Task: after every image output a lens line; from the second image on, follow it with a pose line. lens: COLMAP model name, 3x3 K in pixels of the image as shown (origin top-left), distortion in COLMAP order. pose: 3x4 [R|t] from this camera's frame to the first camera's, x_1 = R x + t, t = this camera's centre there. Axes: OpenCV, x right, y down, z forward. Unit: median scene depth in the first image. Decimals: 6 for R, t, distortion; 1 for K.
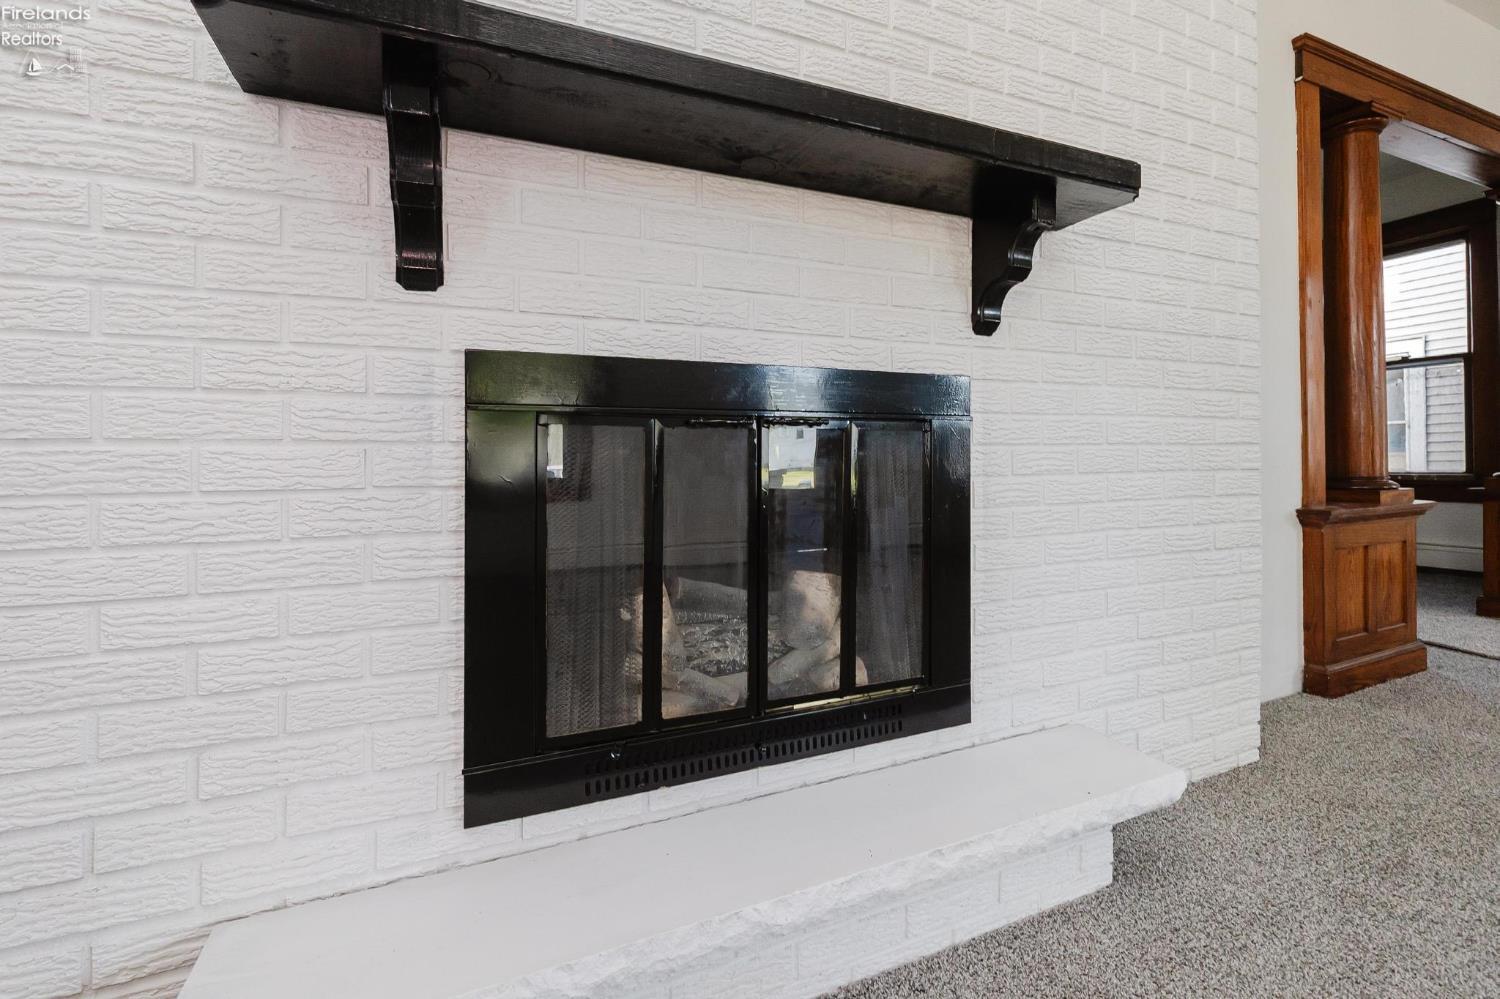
lens RADIAL K [[638.7, 0, 741.4], [0, 638.7, 459.3], [0, 0, 1]] dist [-0.003918, -0.001344]
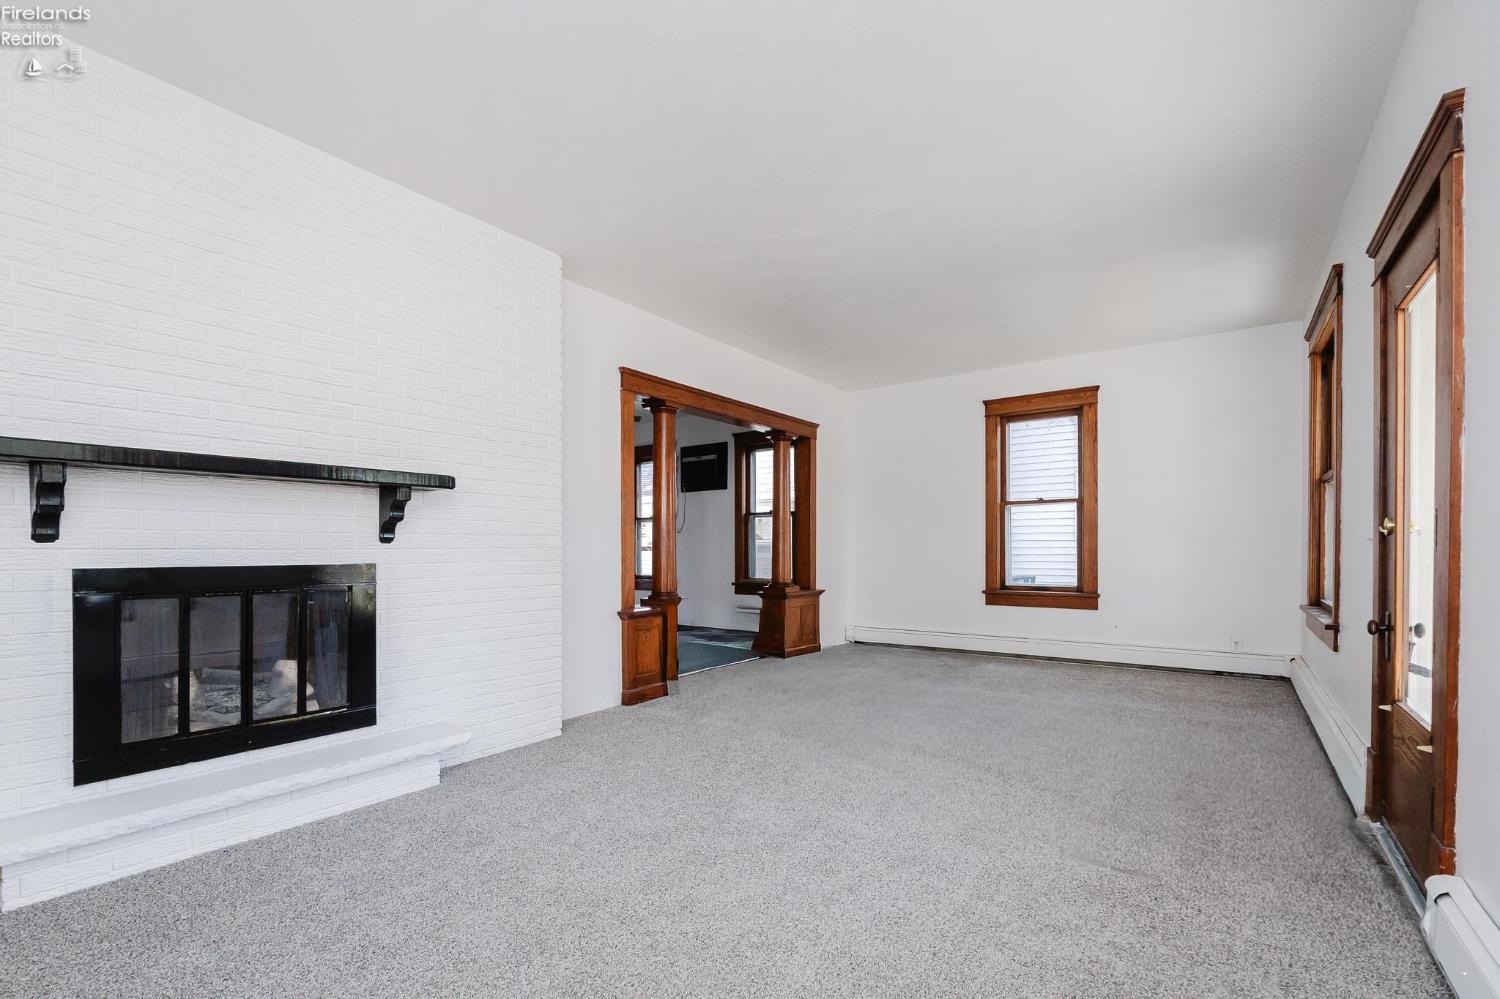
lens RADIAL K [[638.7, 0, 720.3], [0, 638.7, 553.0], [0, 0, 1]] dist [-0.003918, -0.001344]
pose [[0.869959, 0.005282, 0.493095, 0.343569], [-0.009007, 0.999946, 0.005179, -0.211913], [-0.493041, -0.008947, 0.869960, -1.614662]]
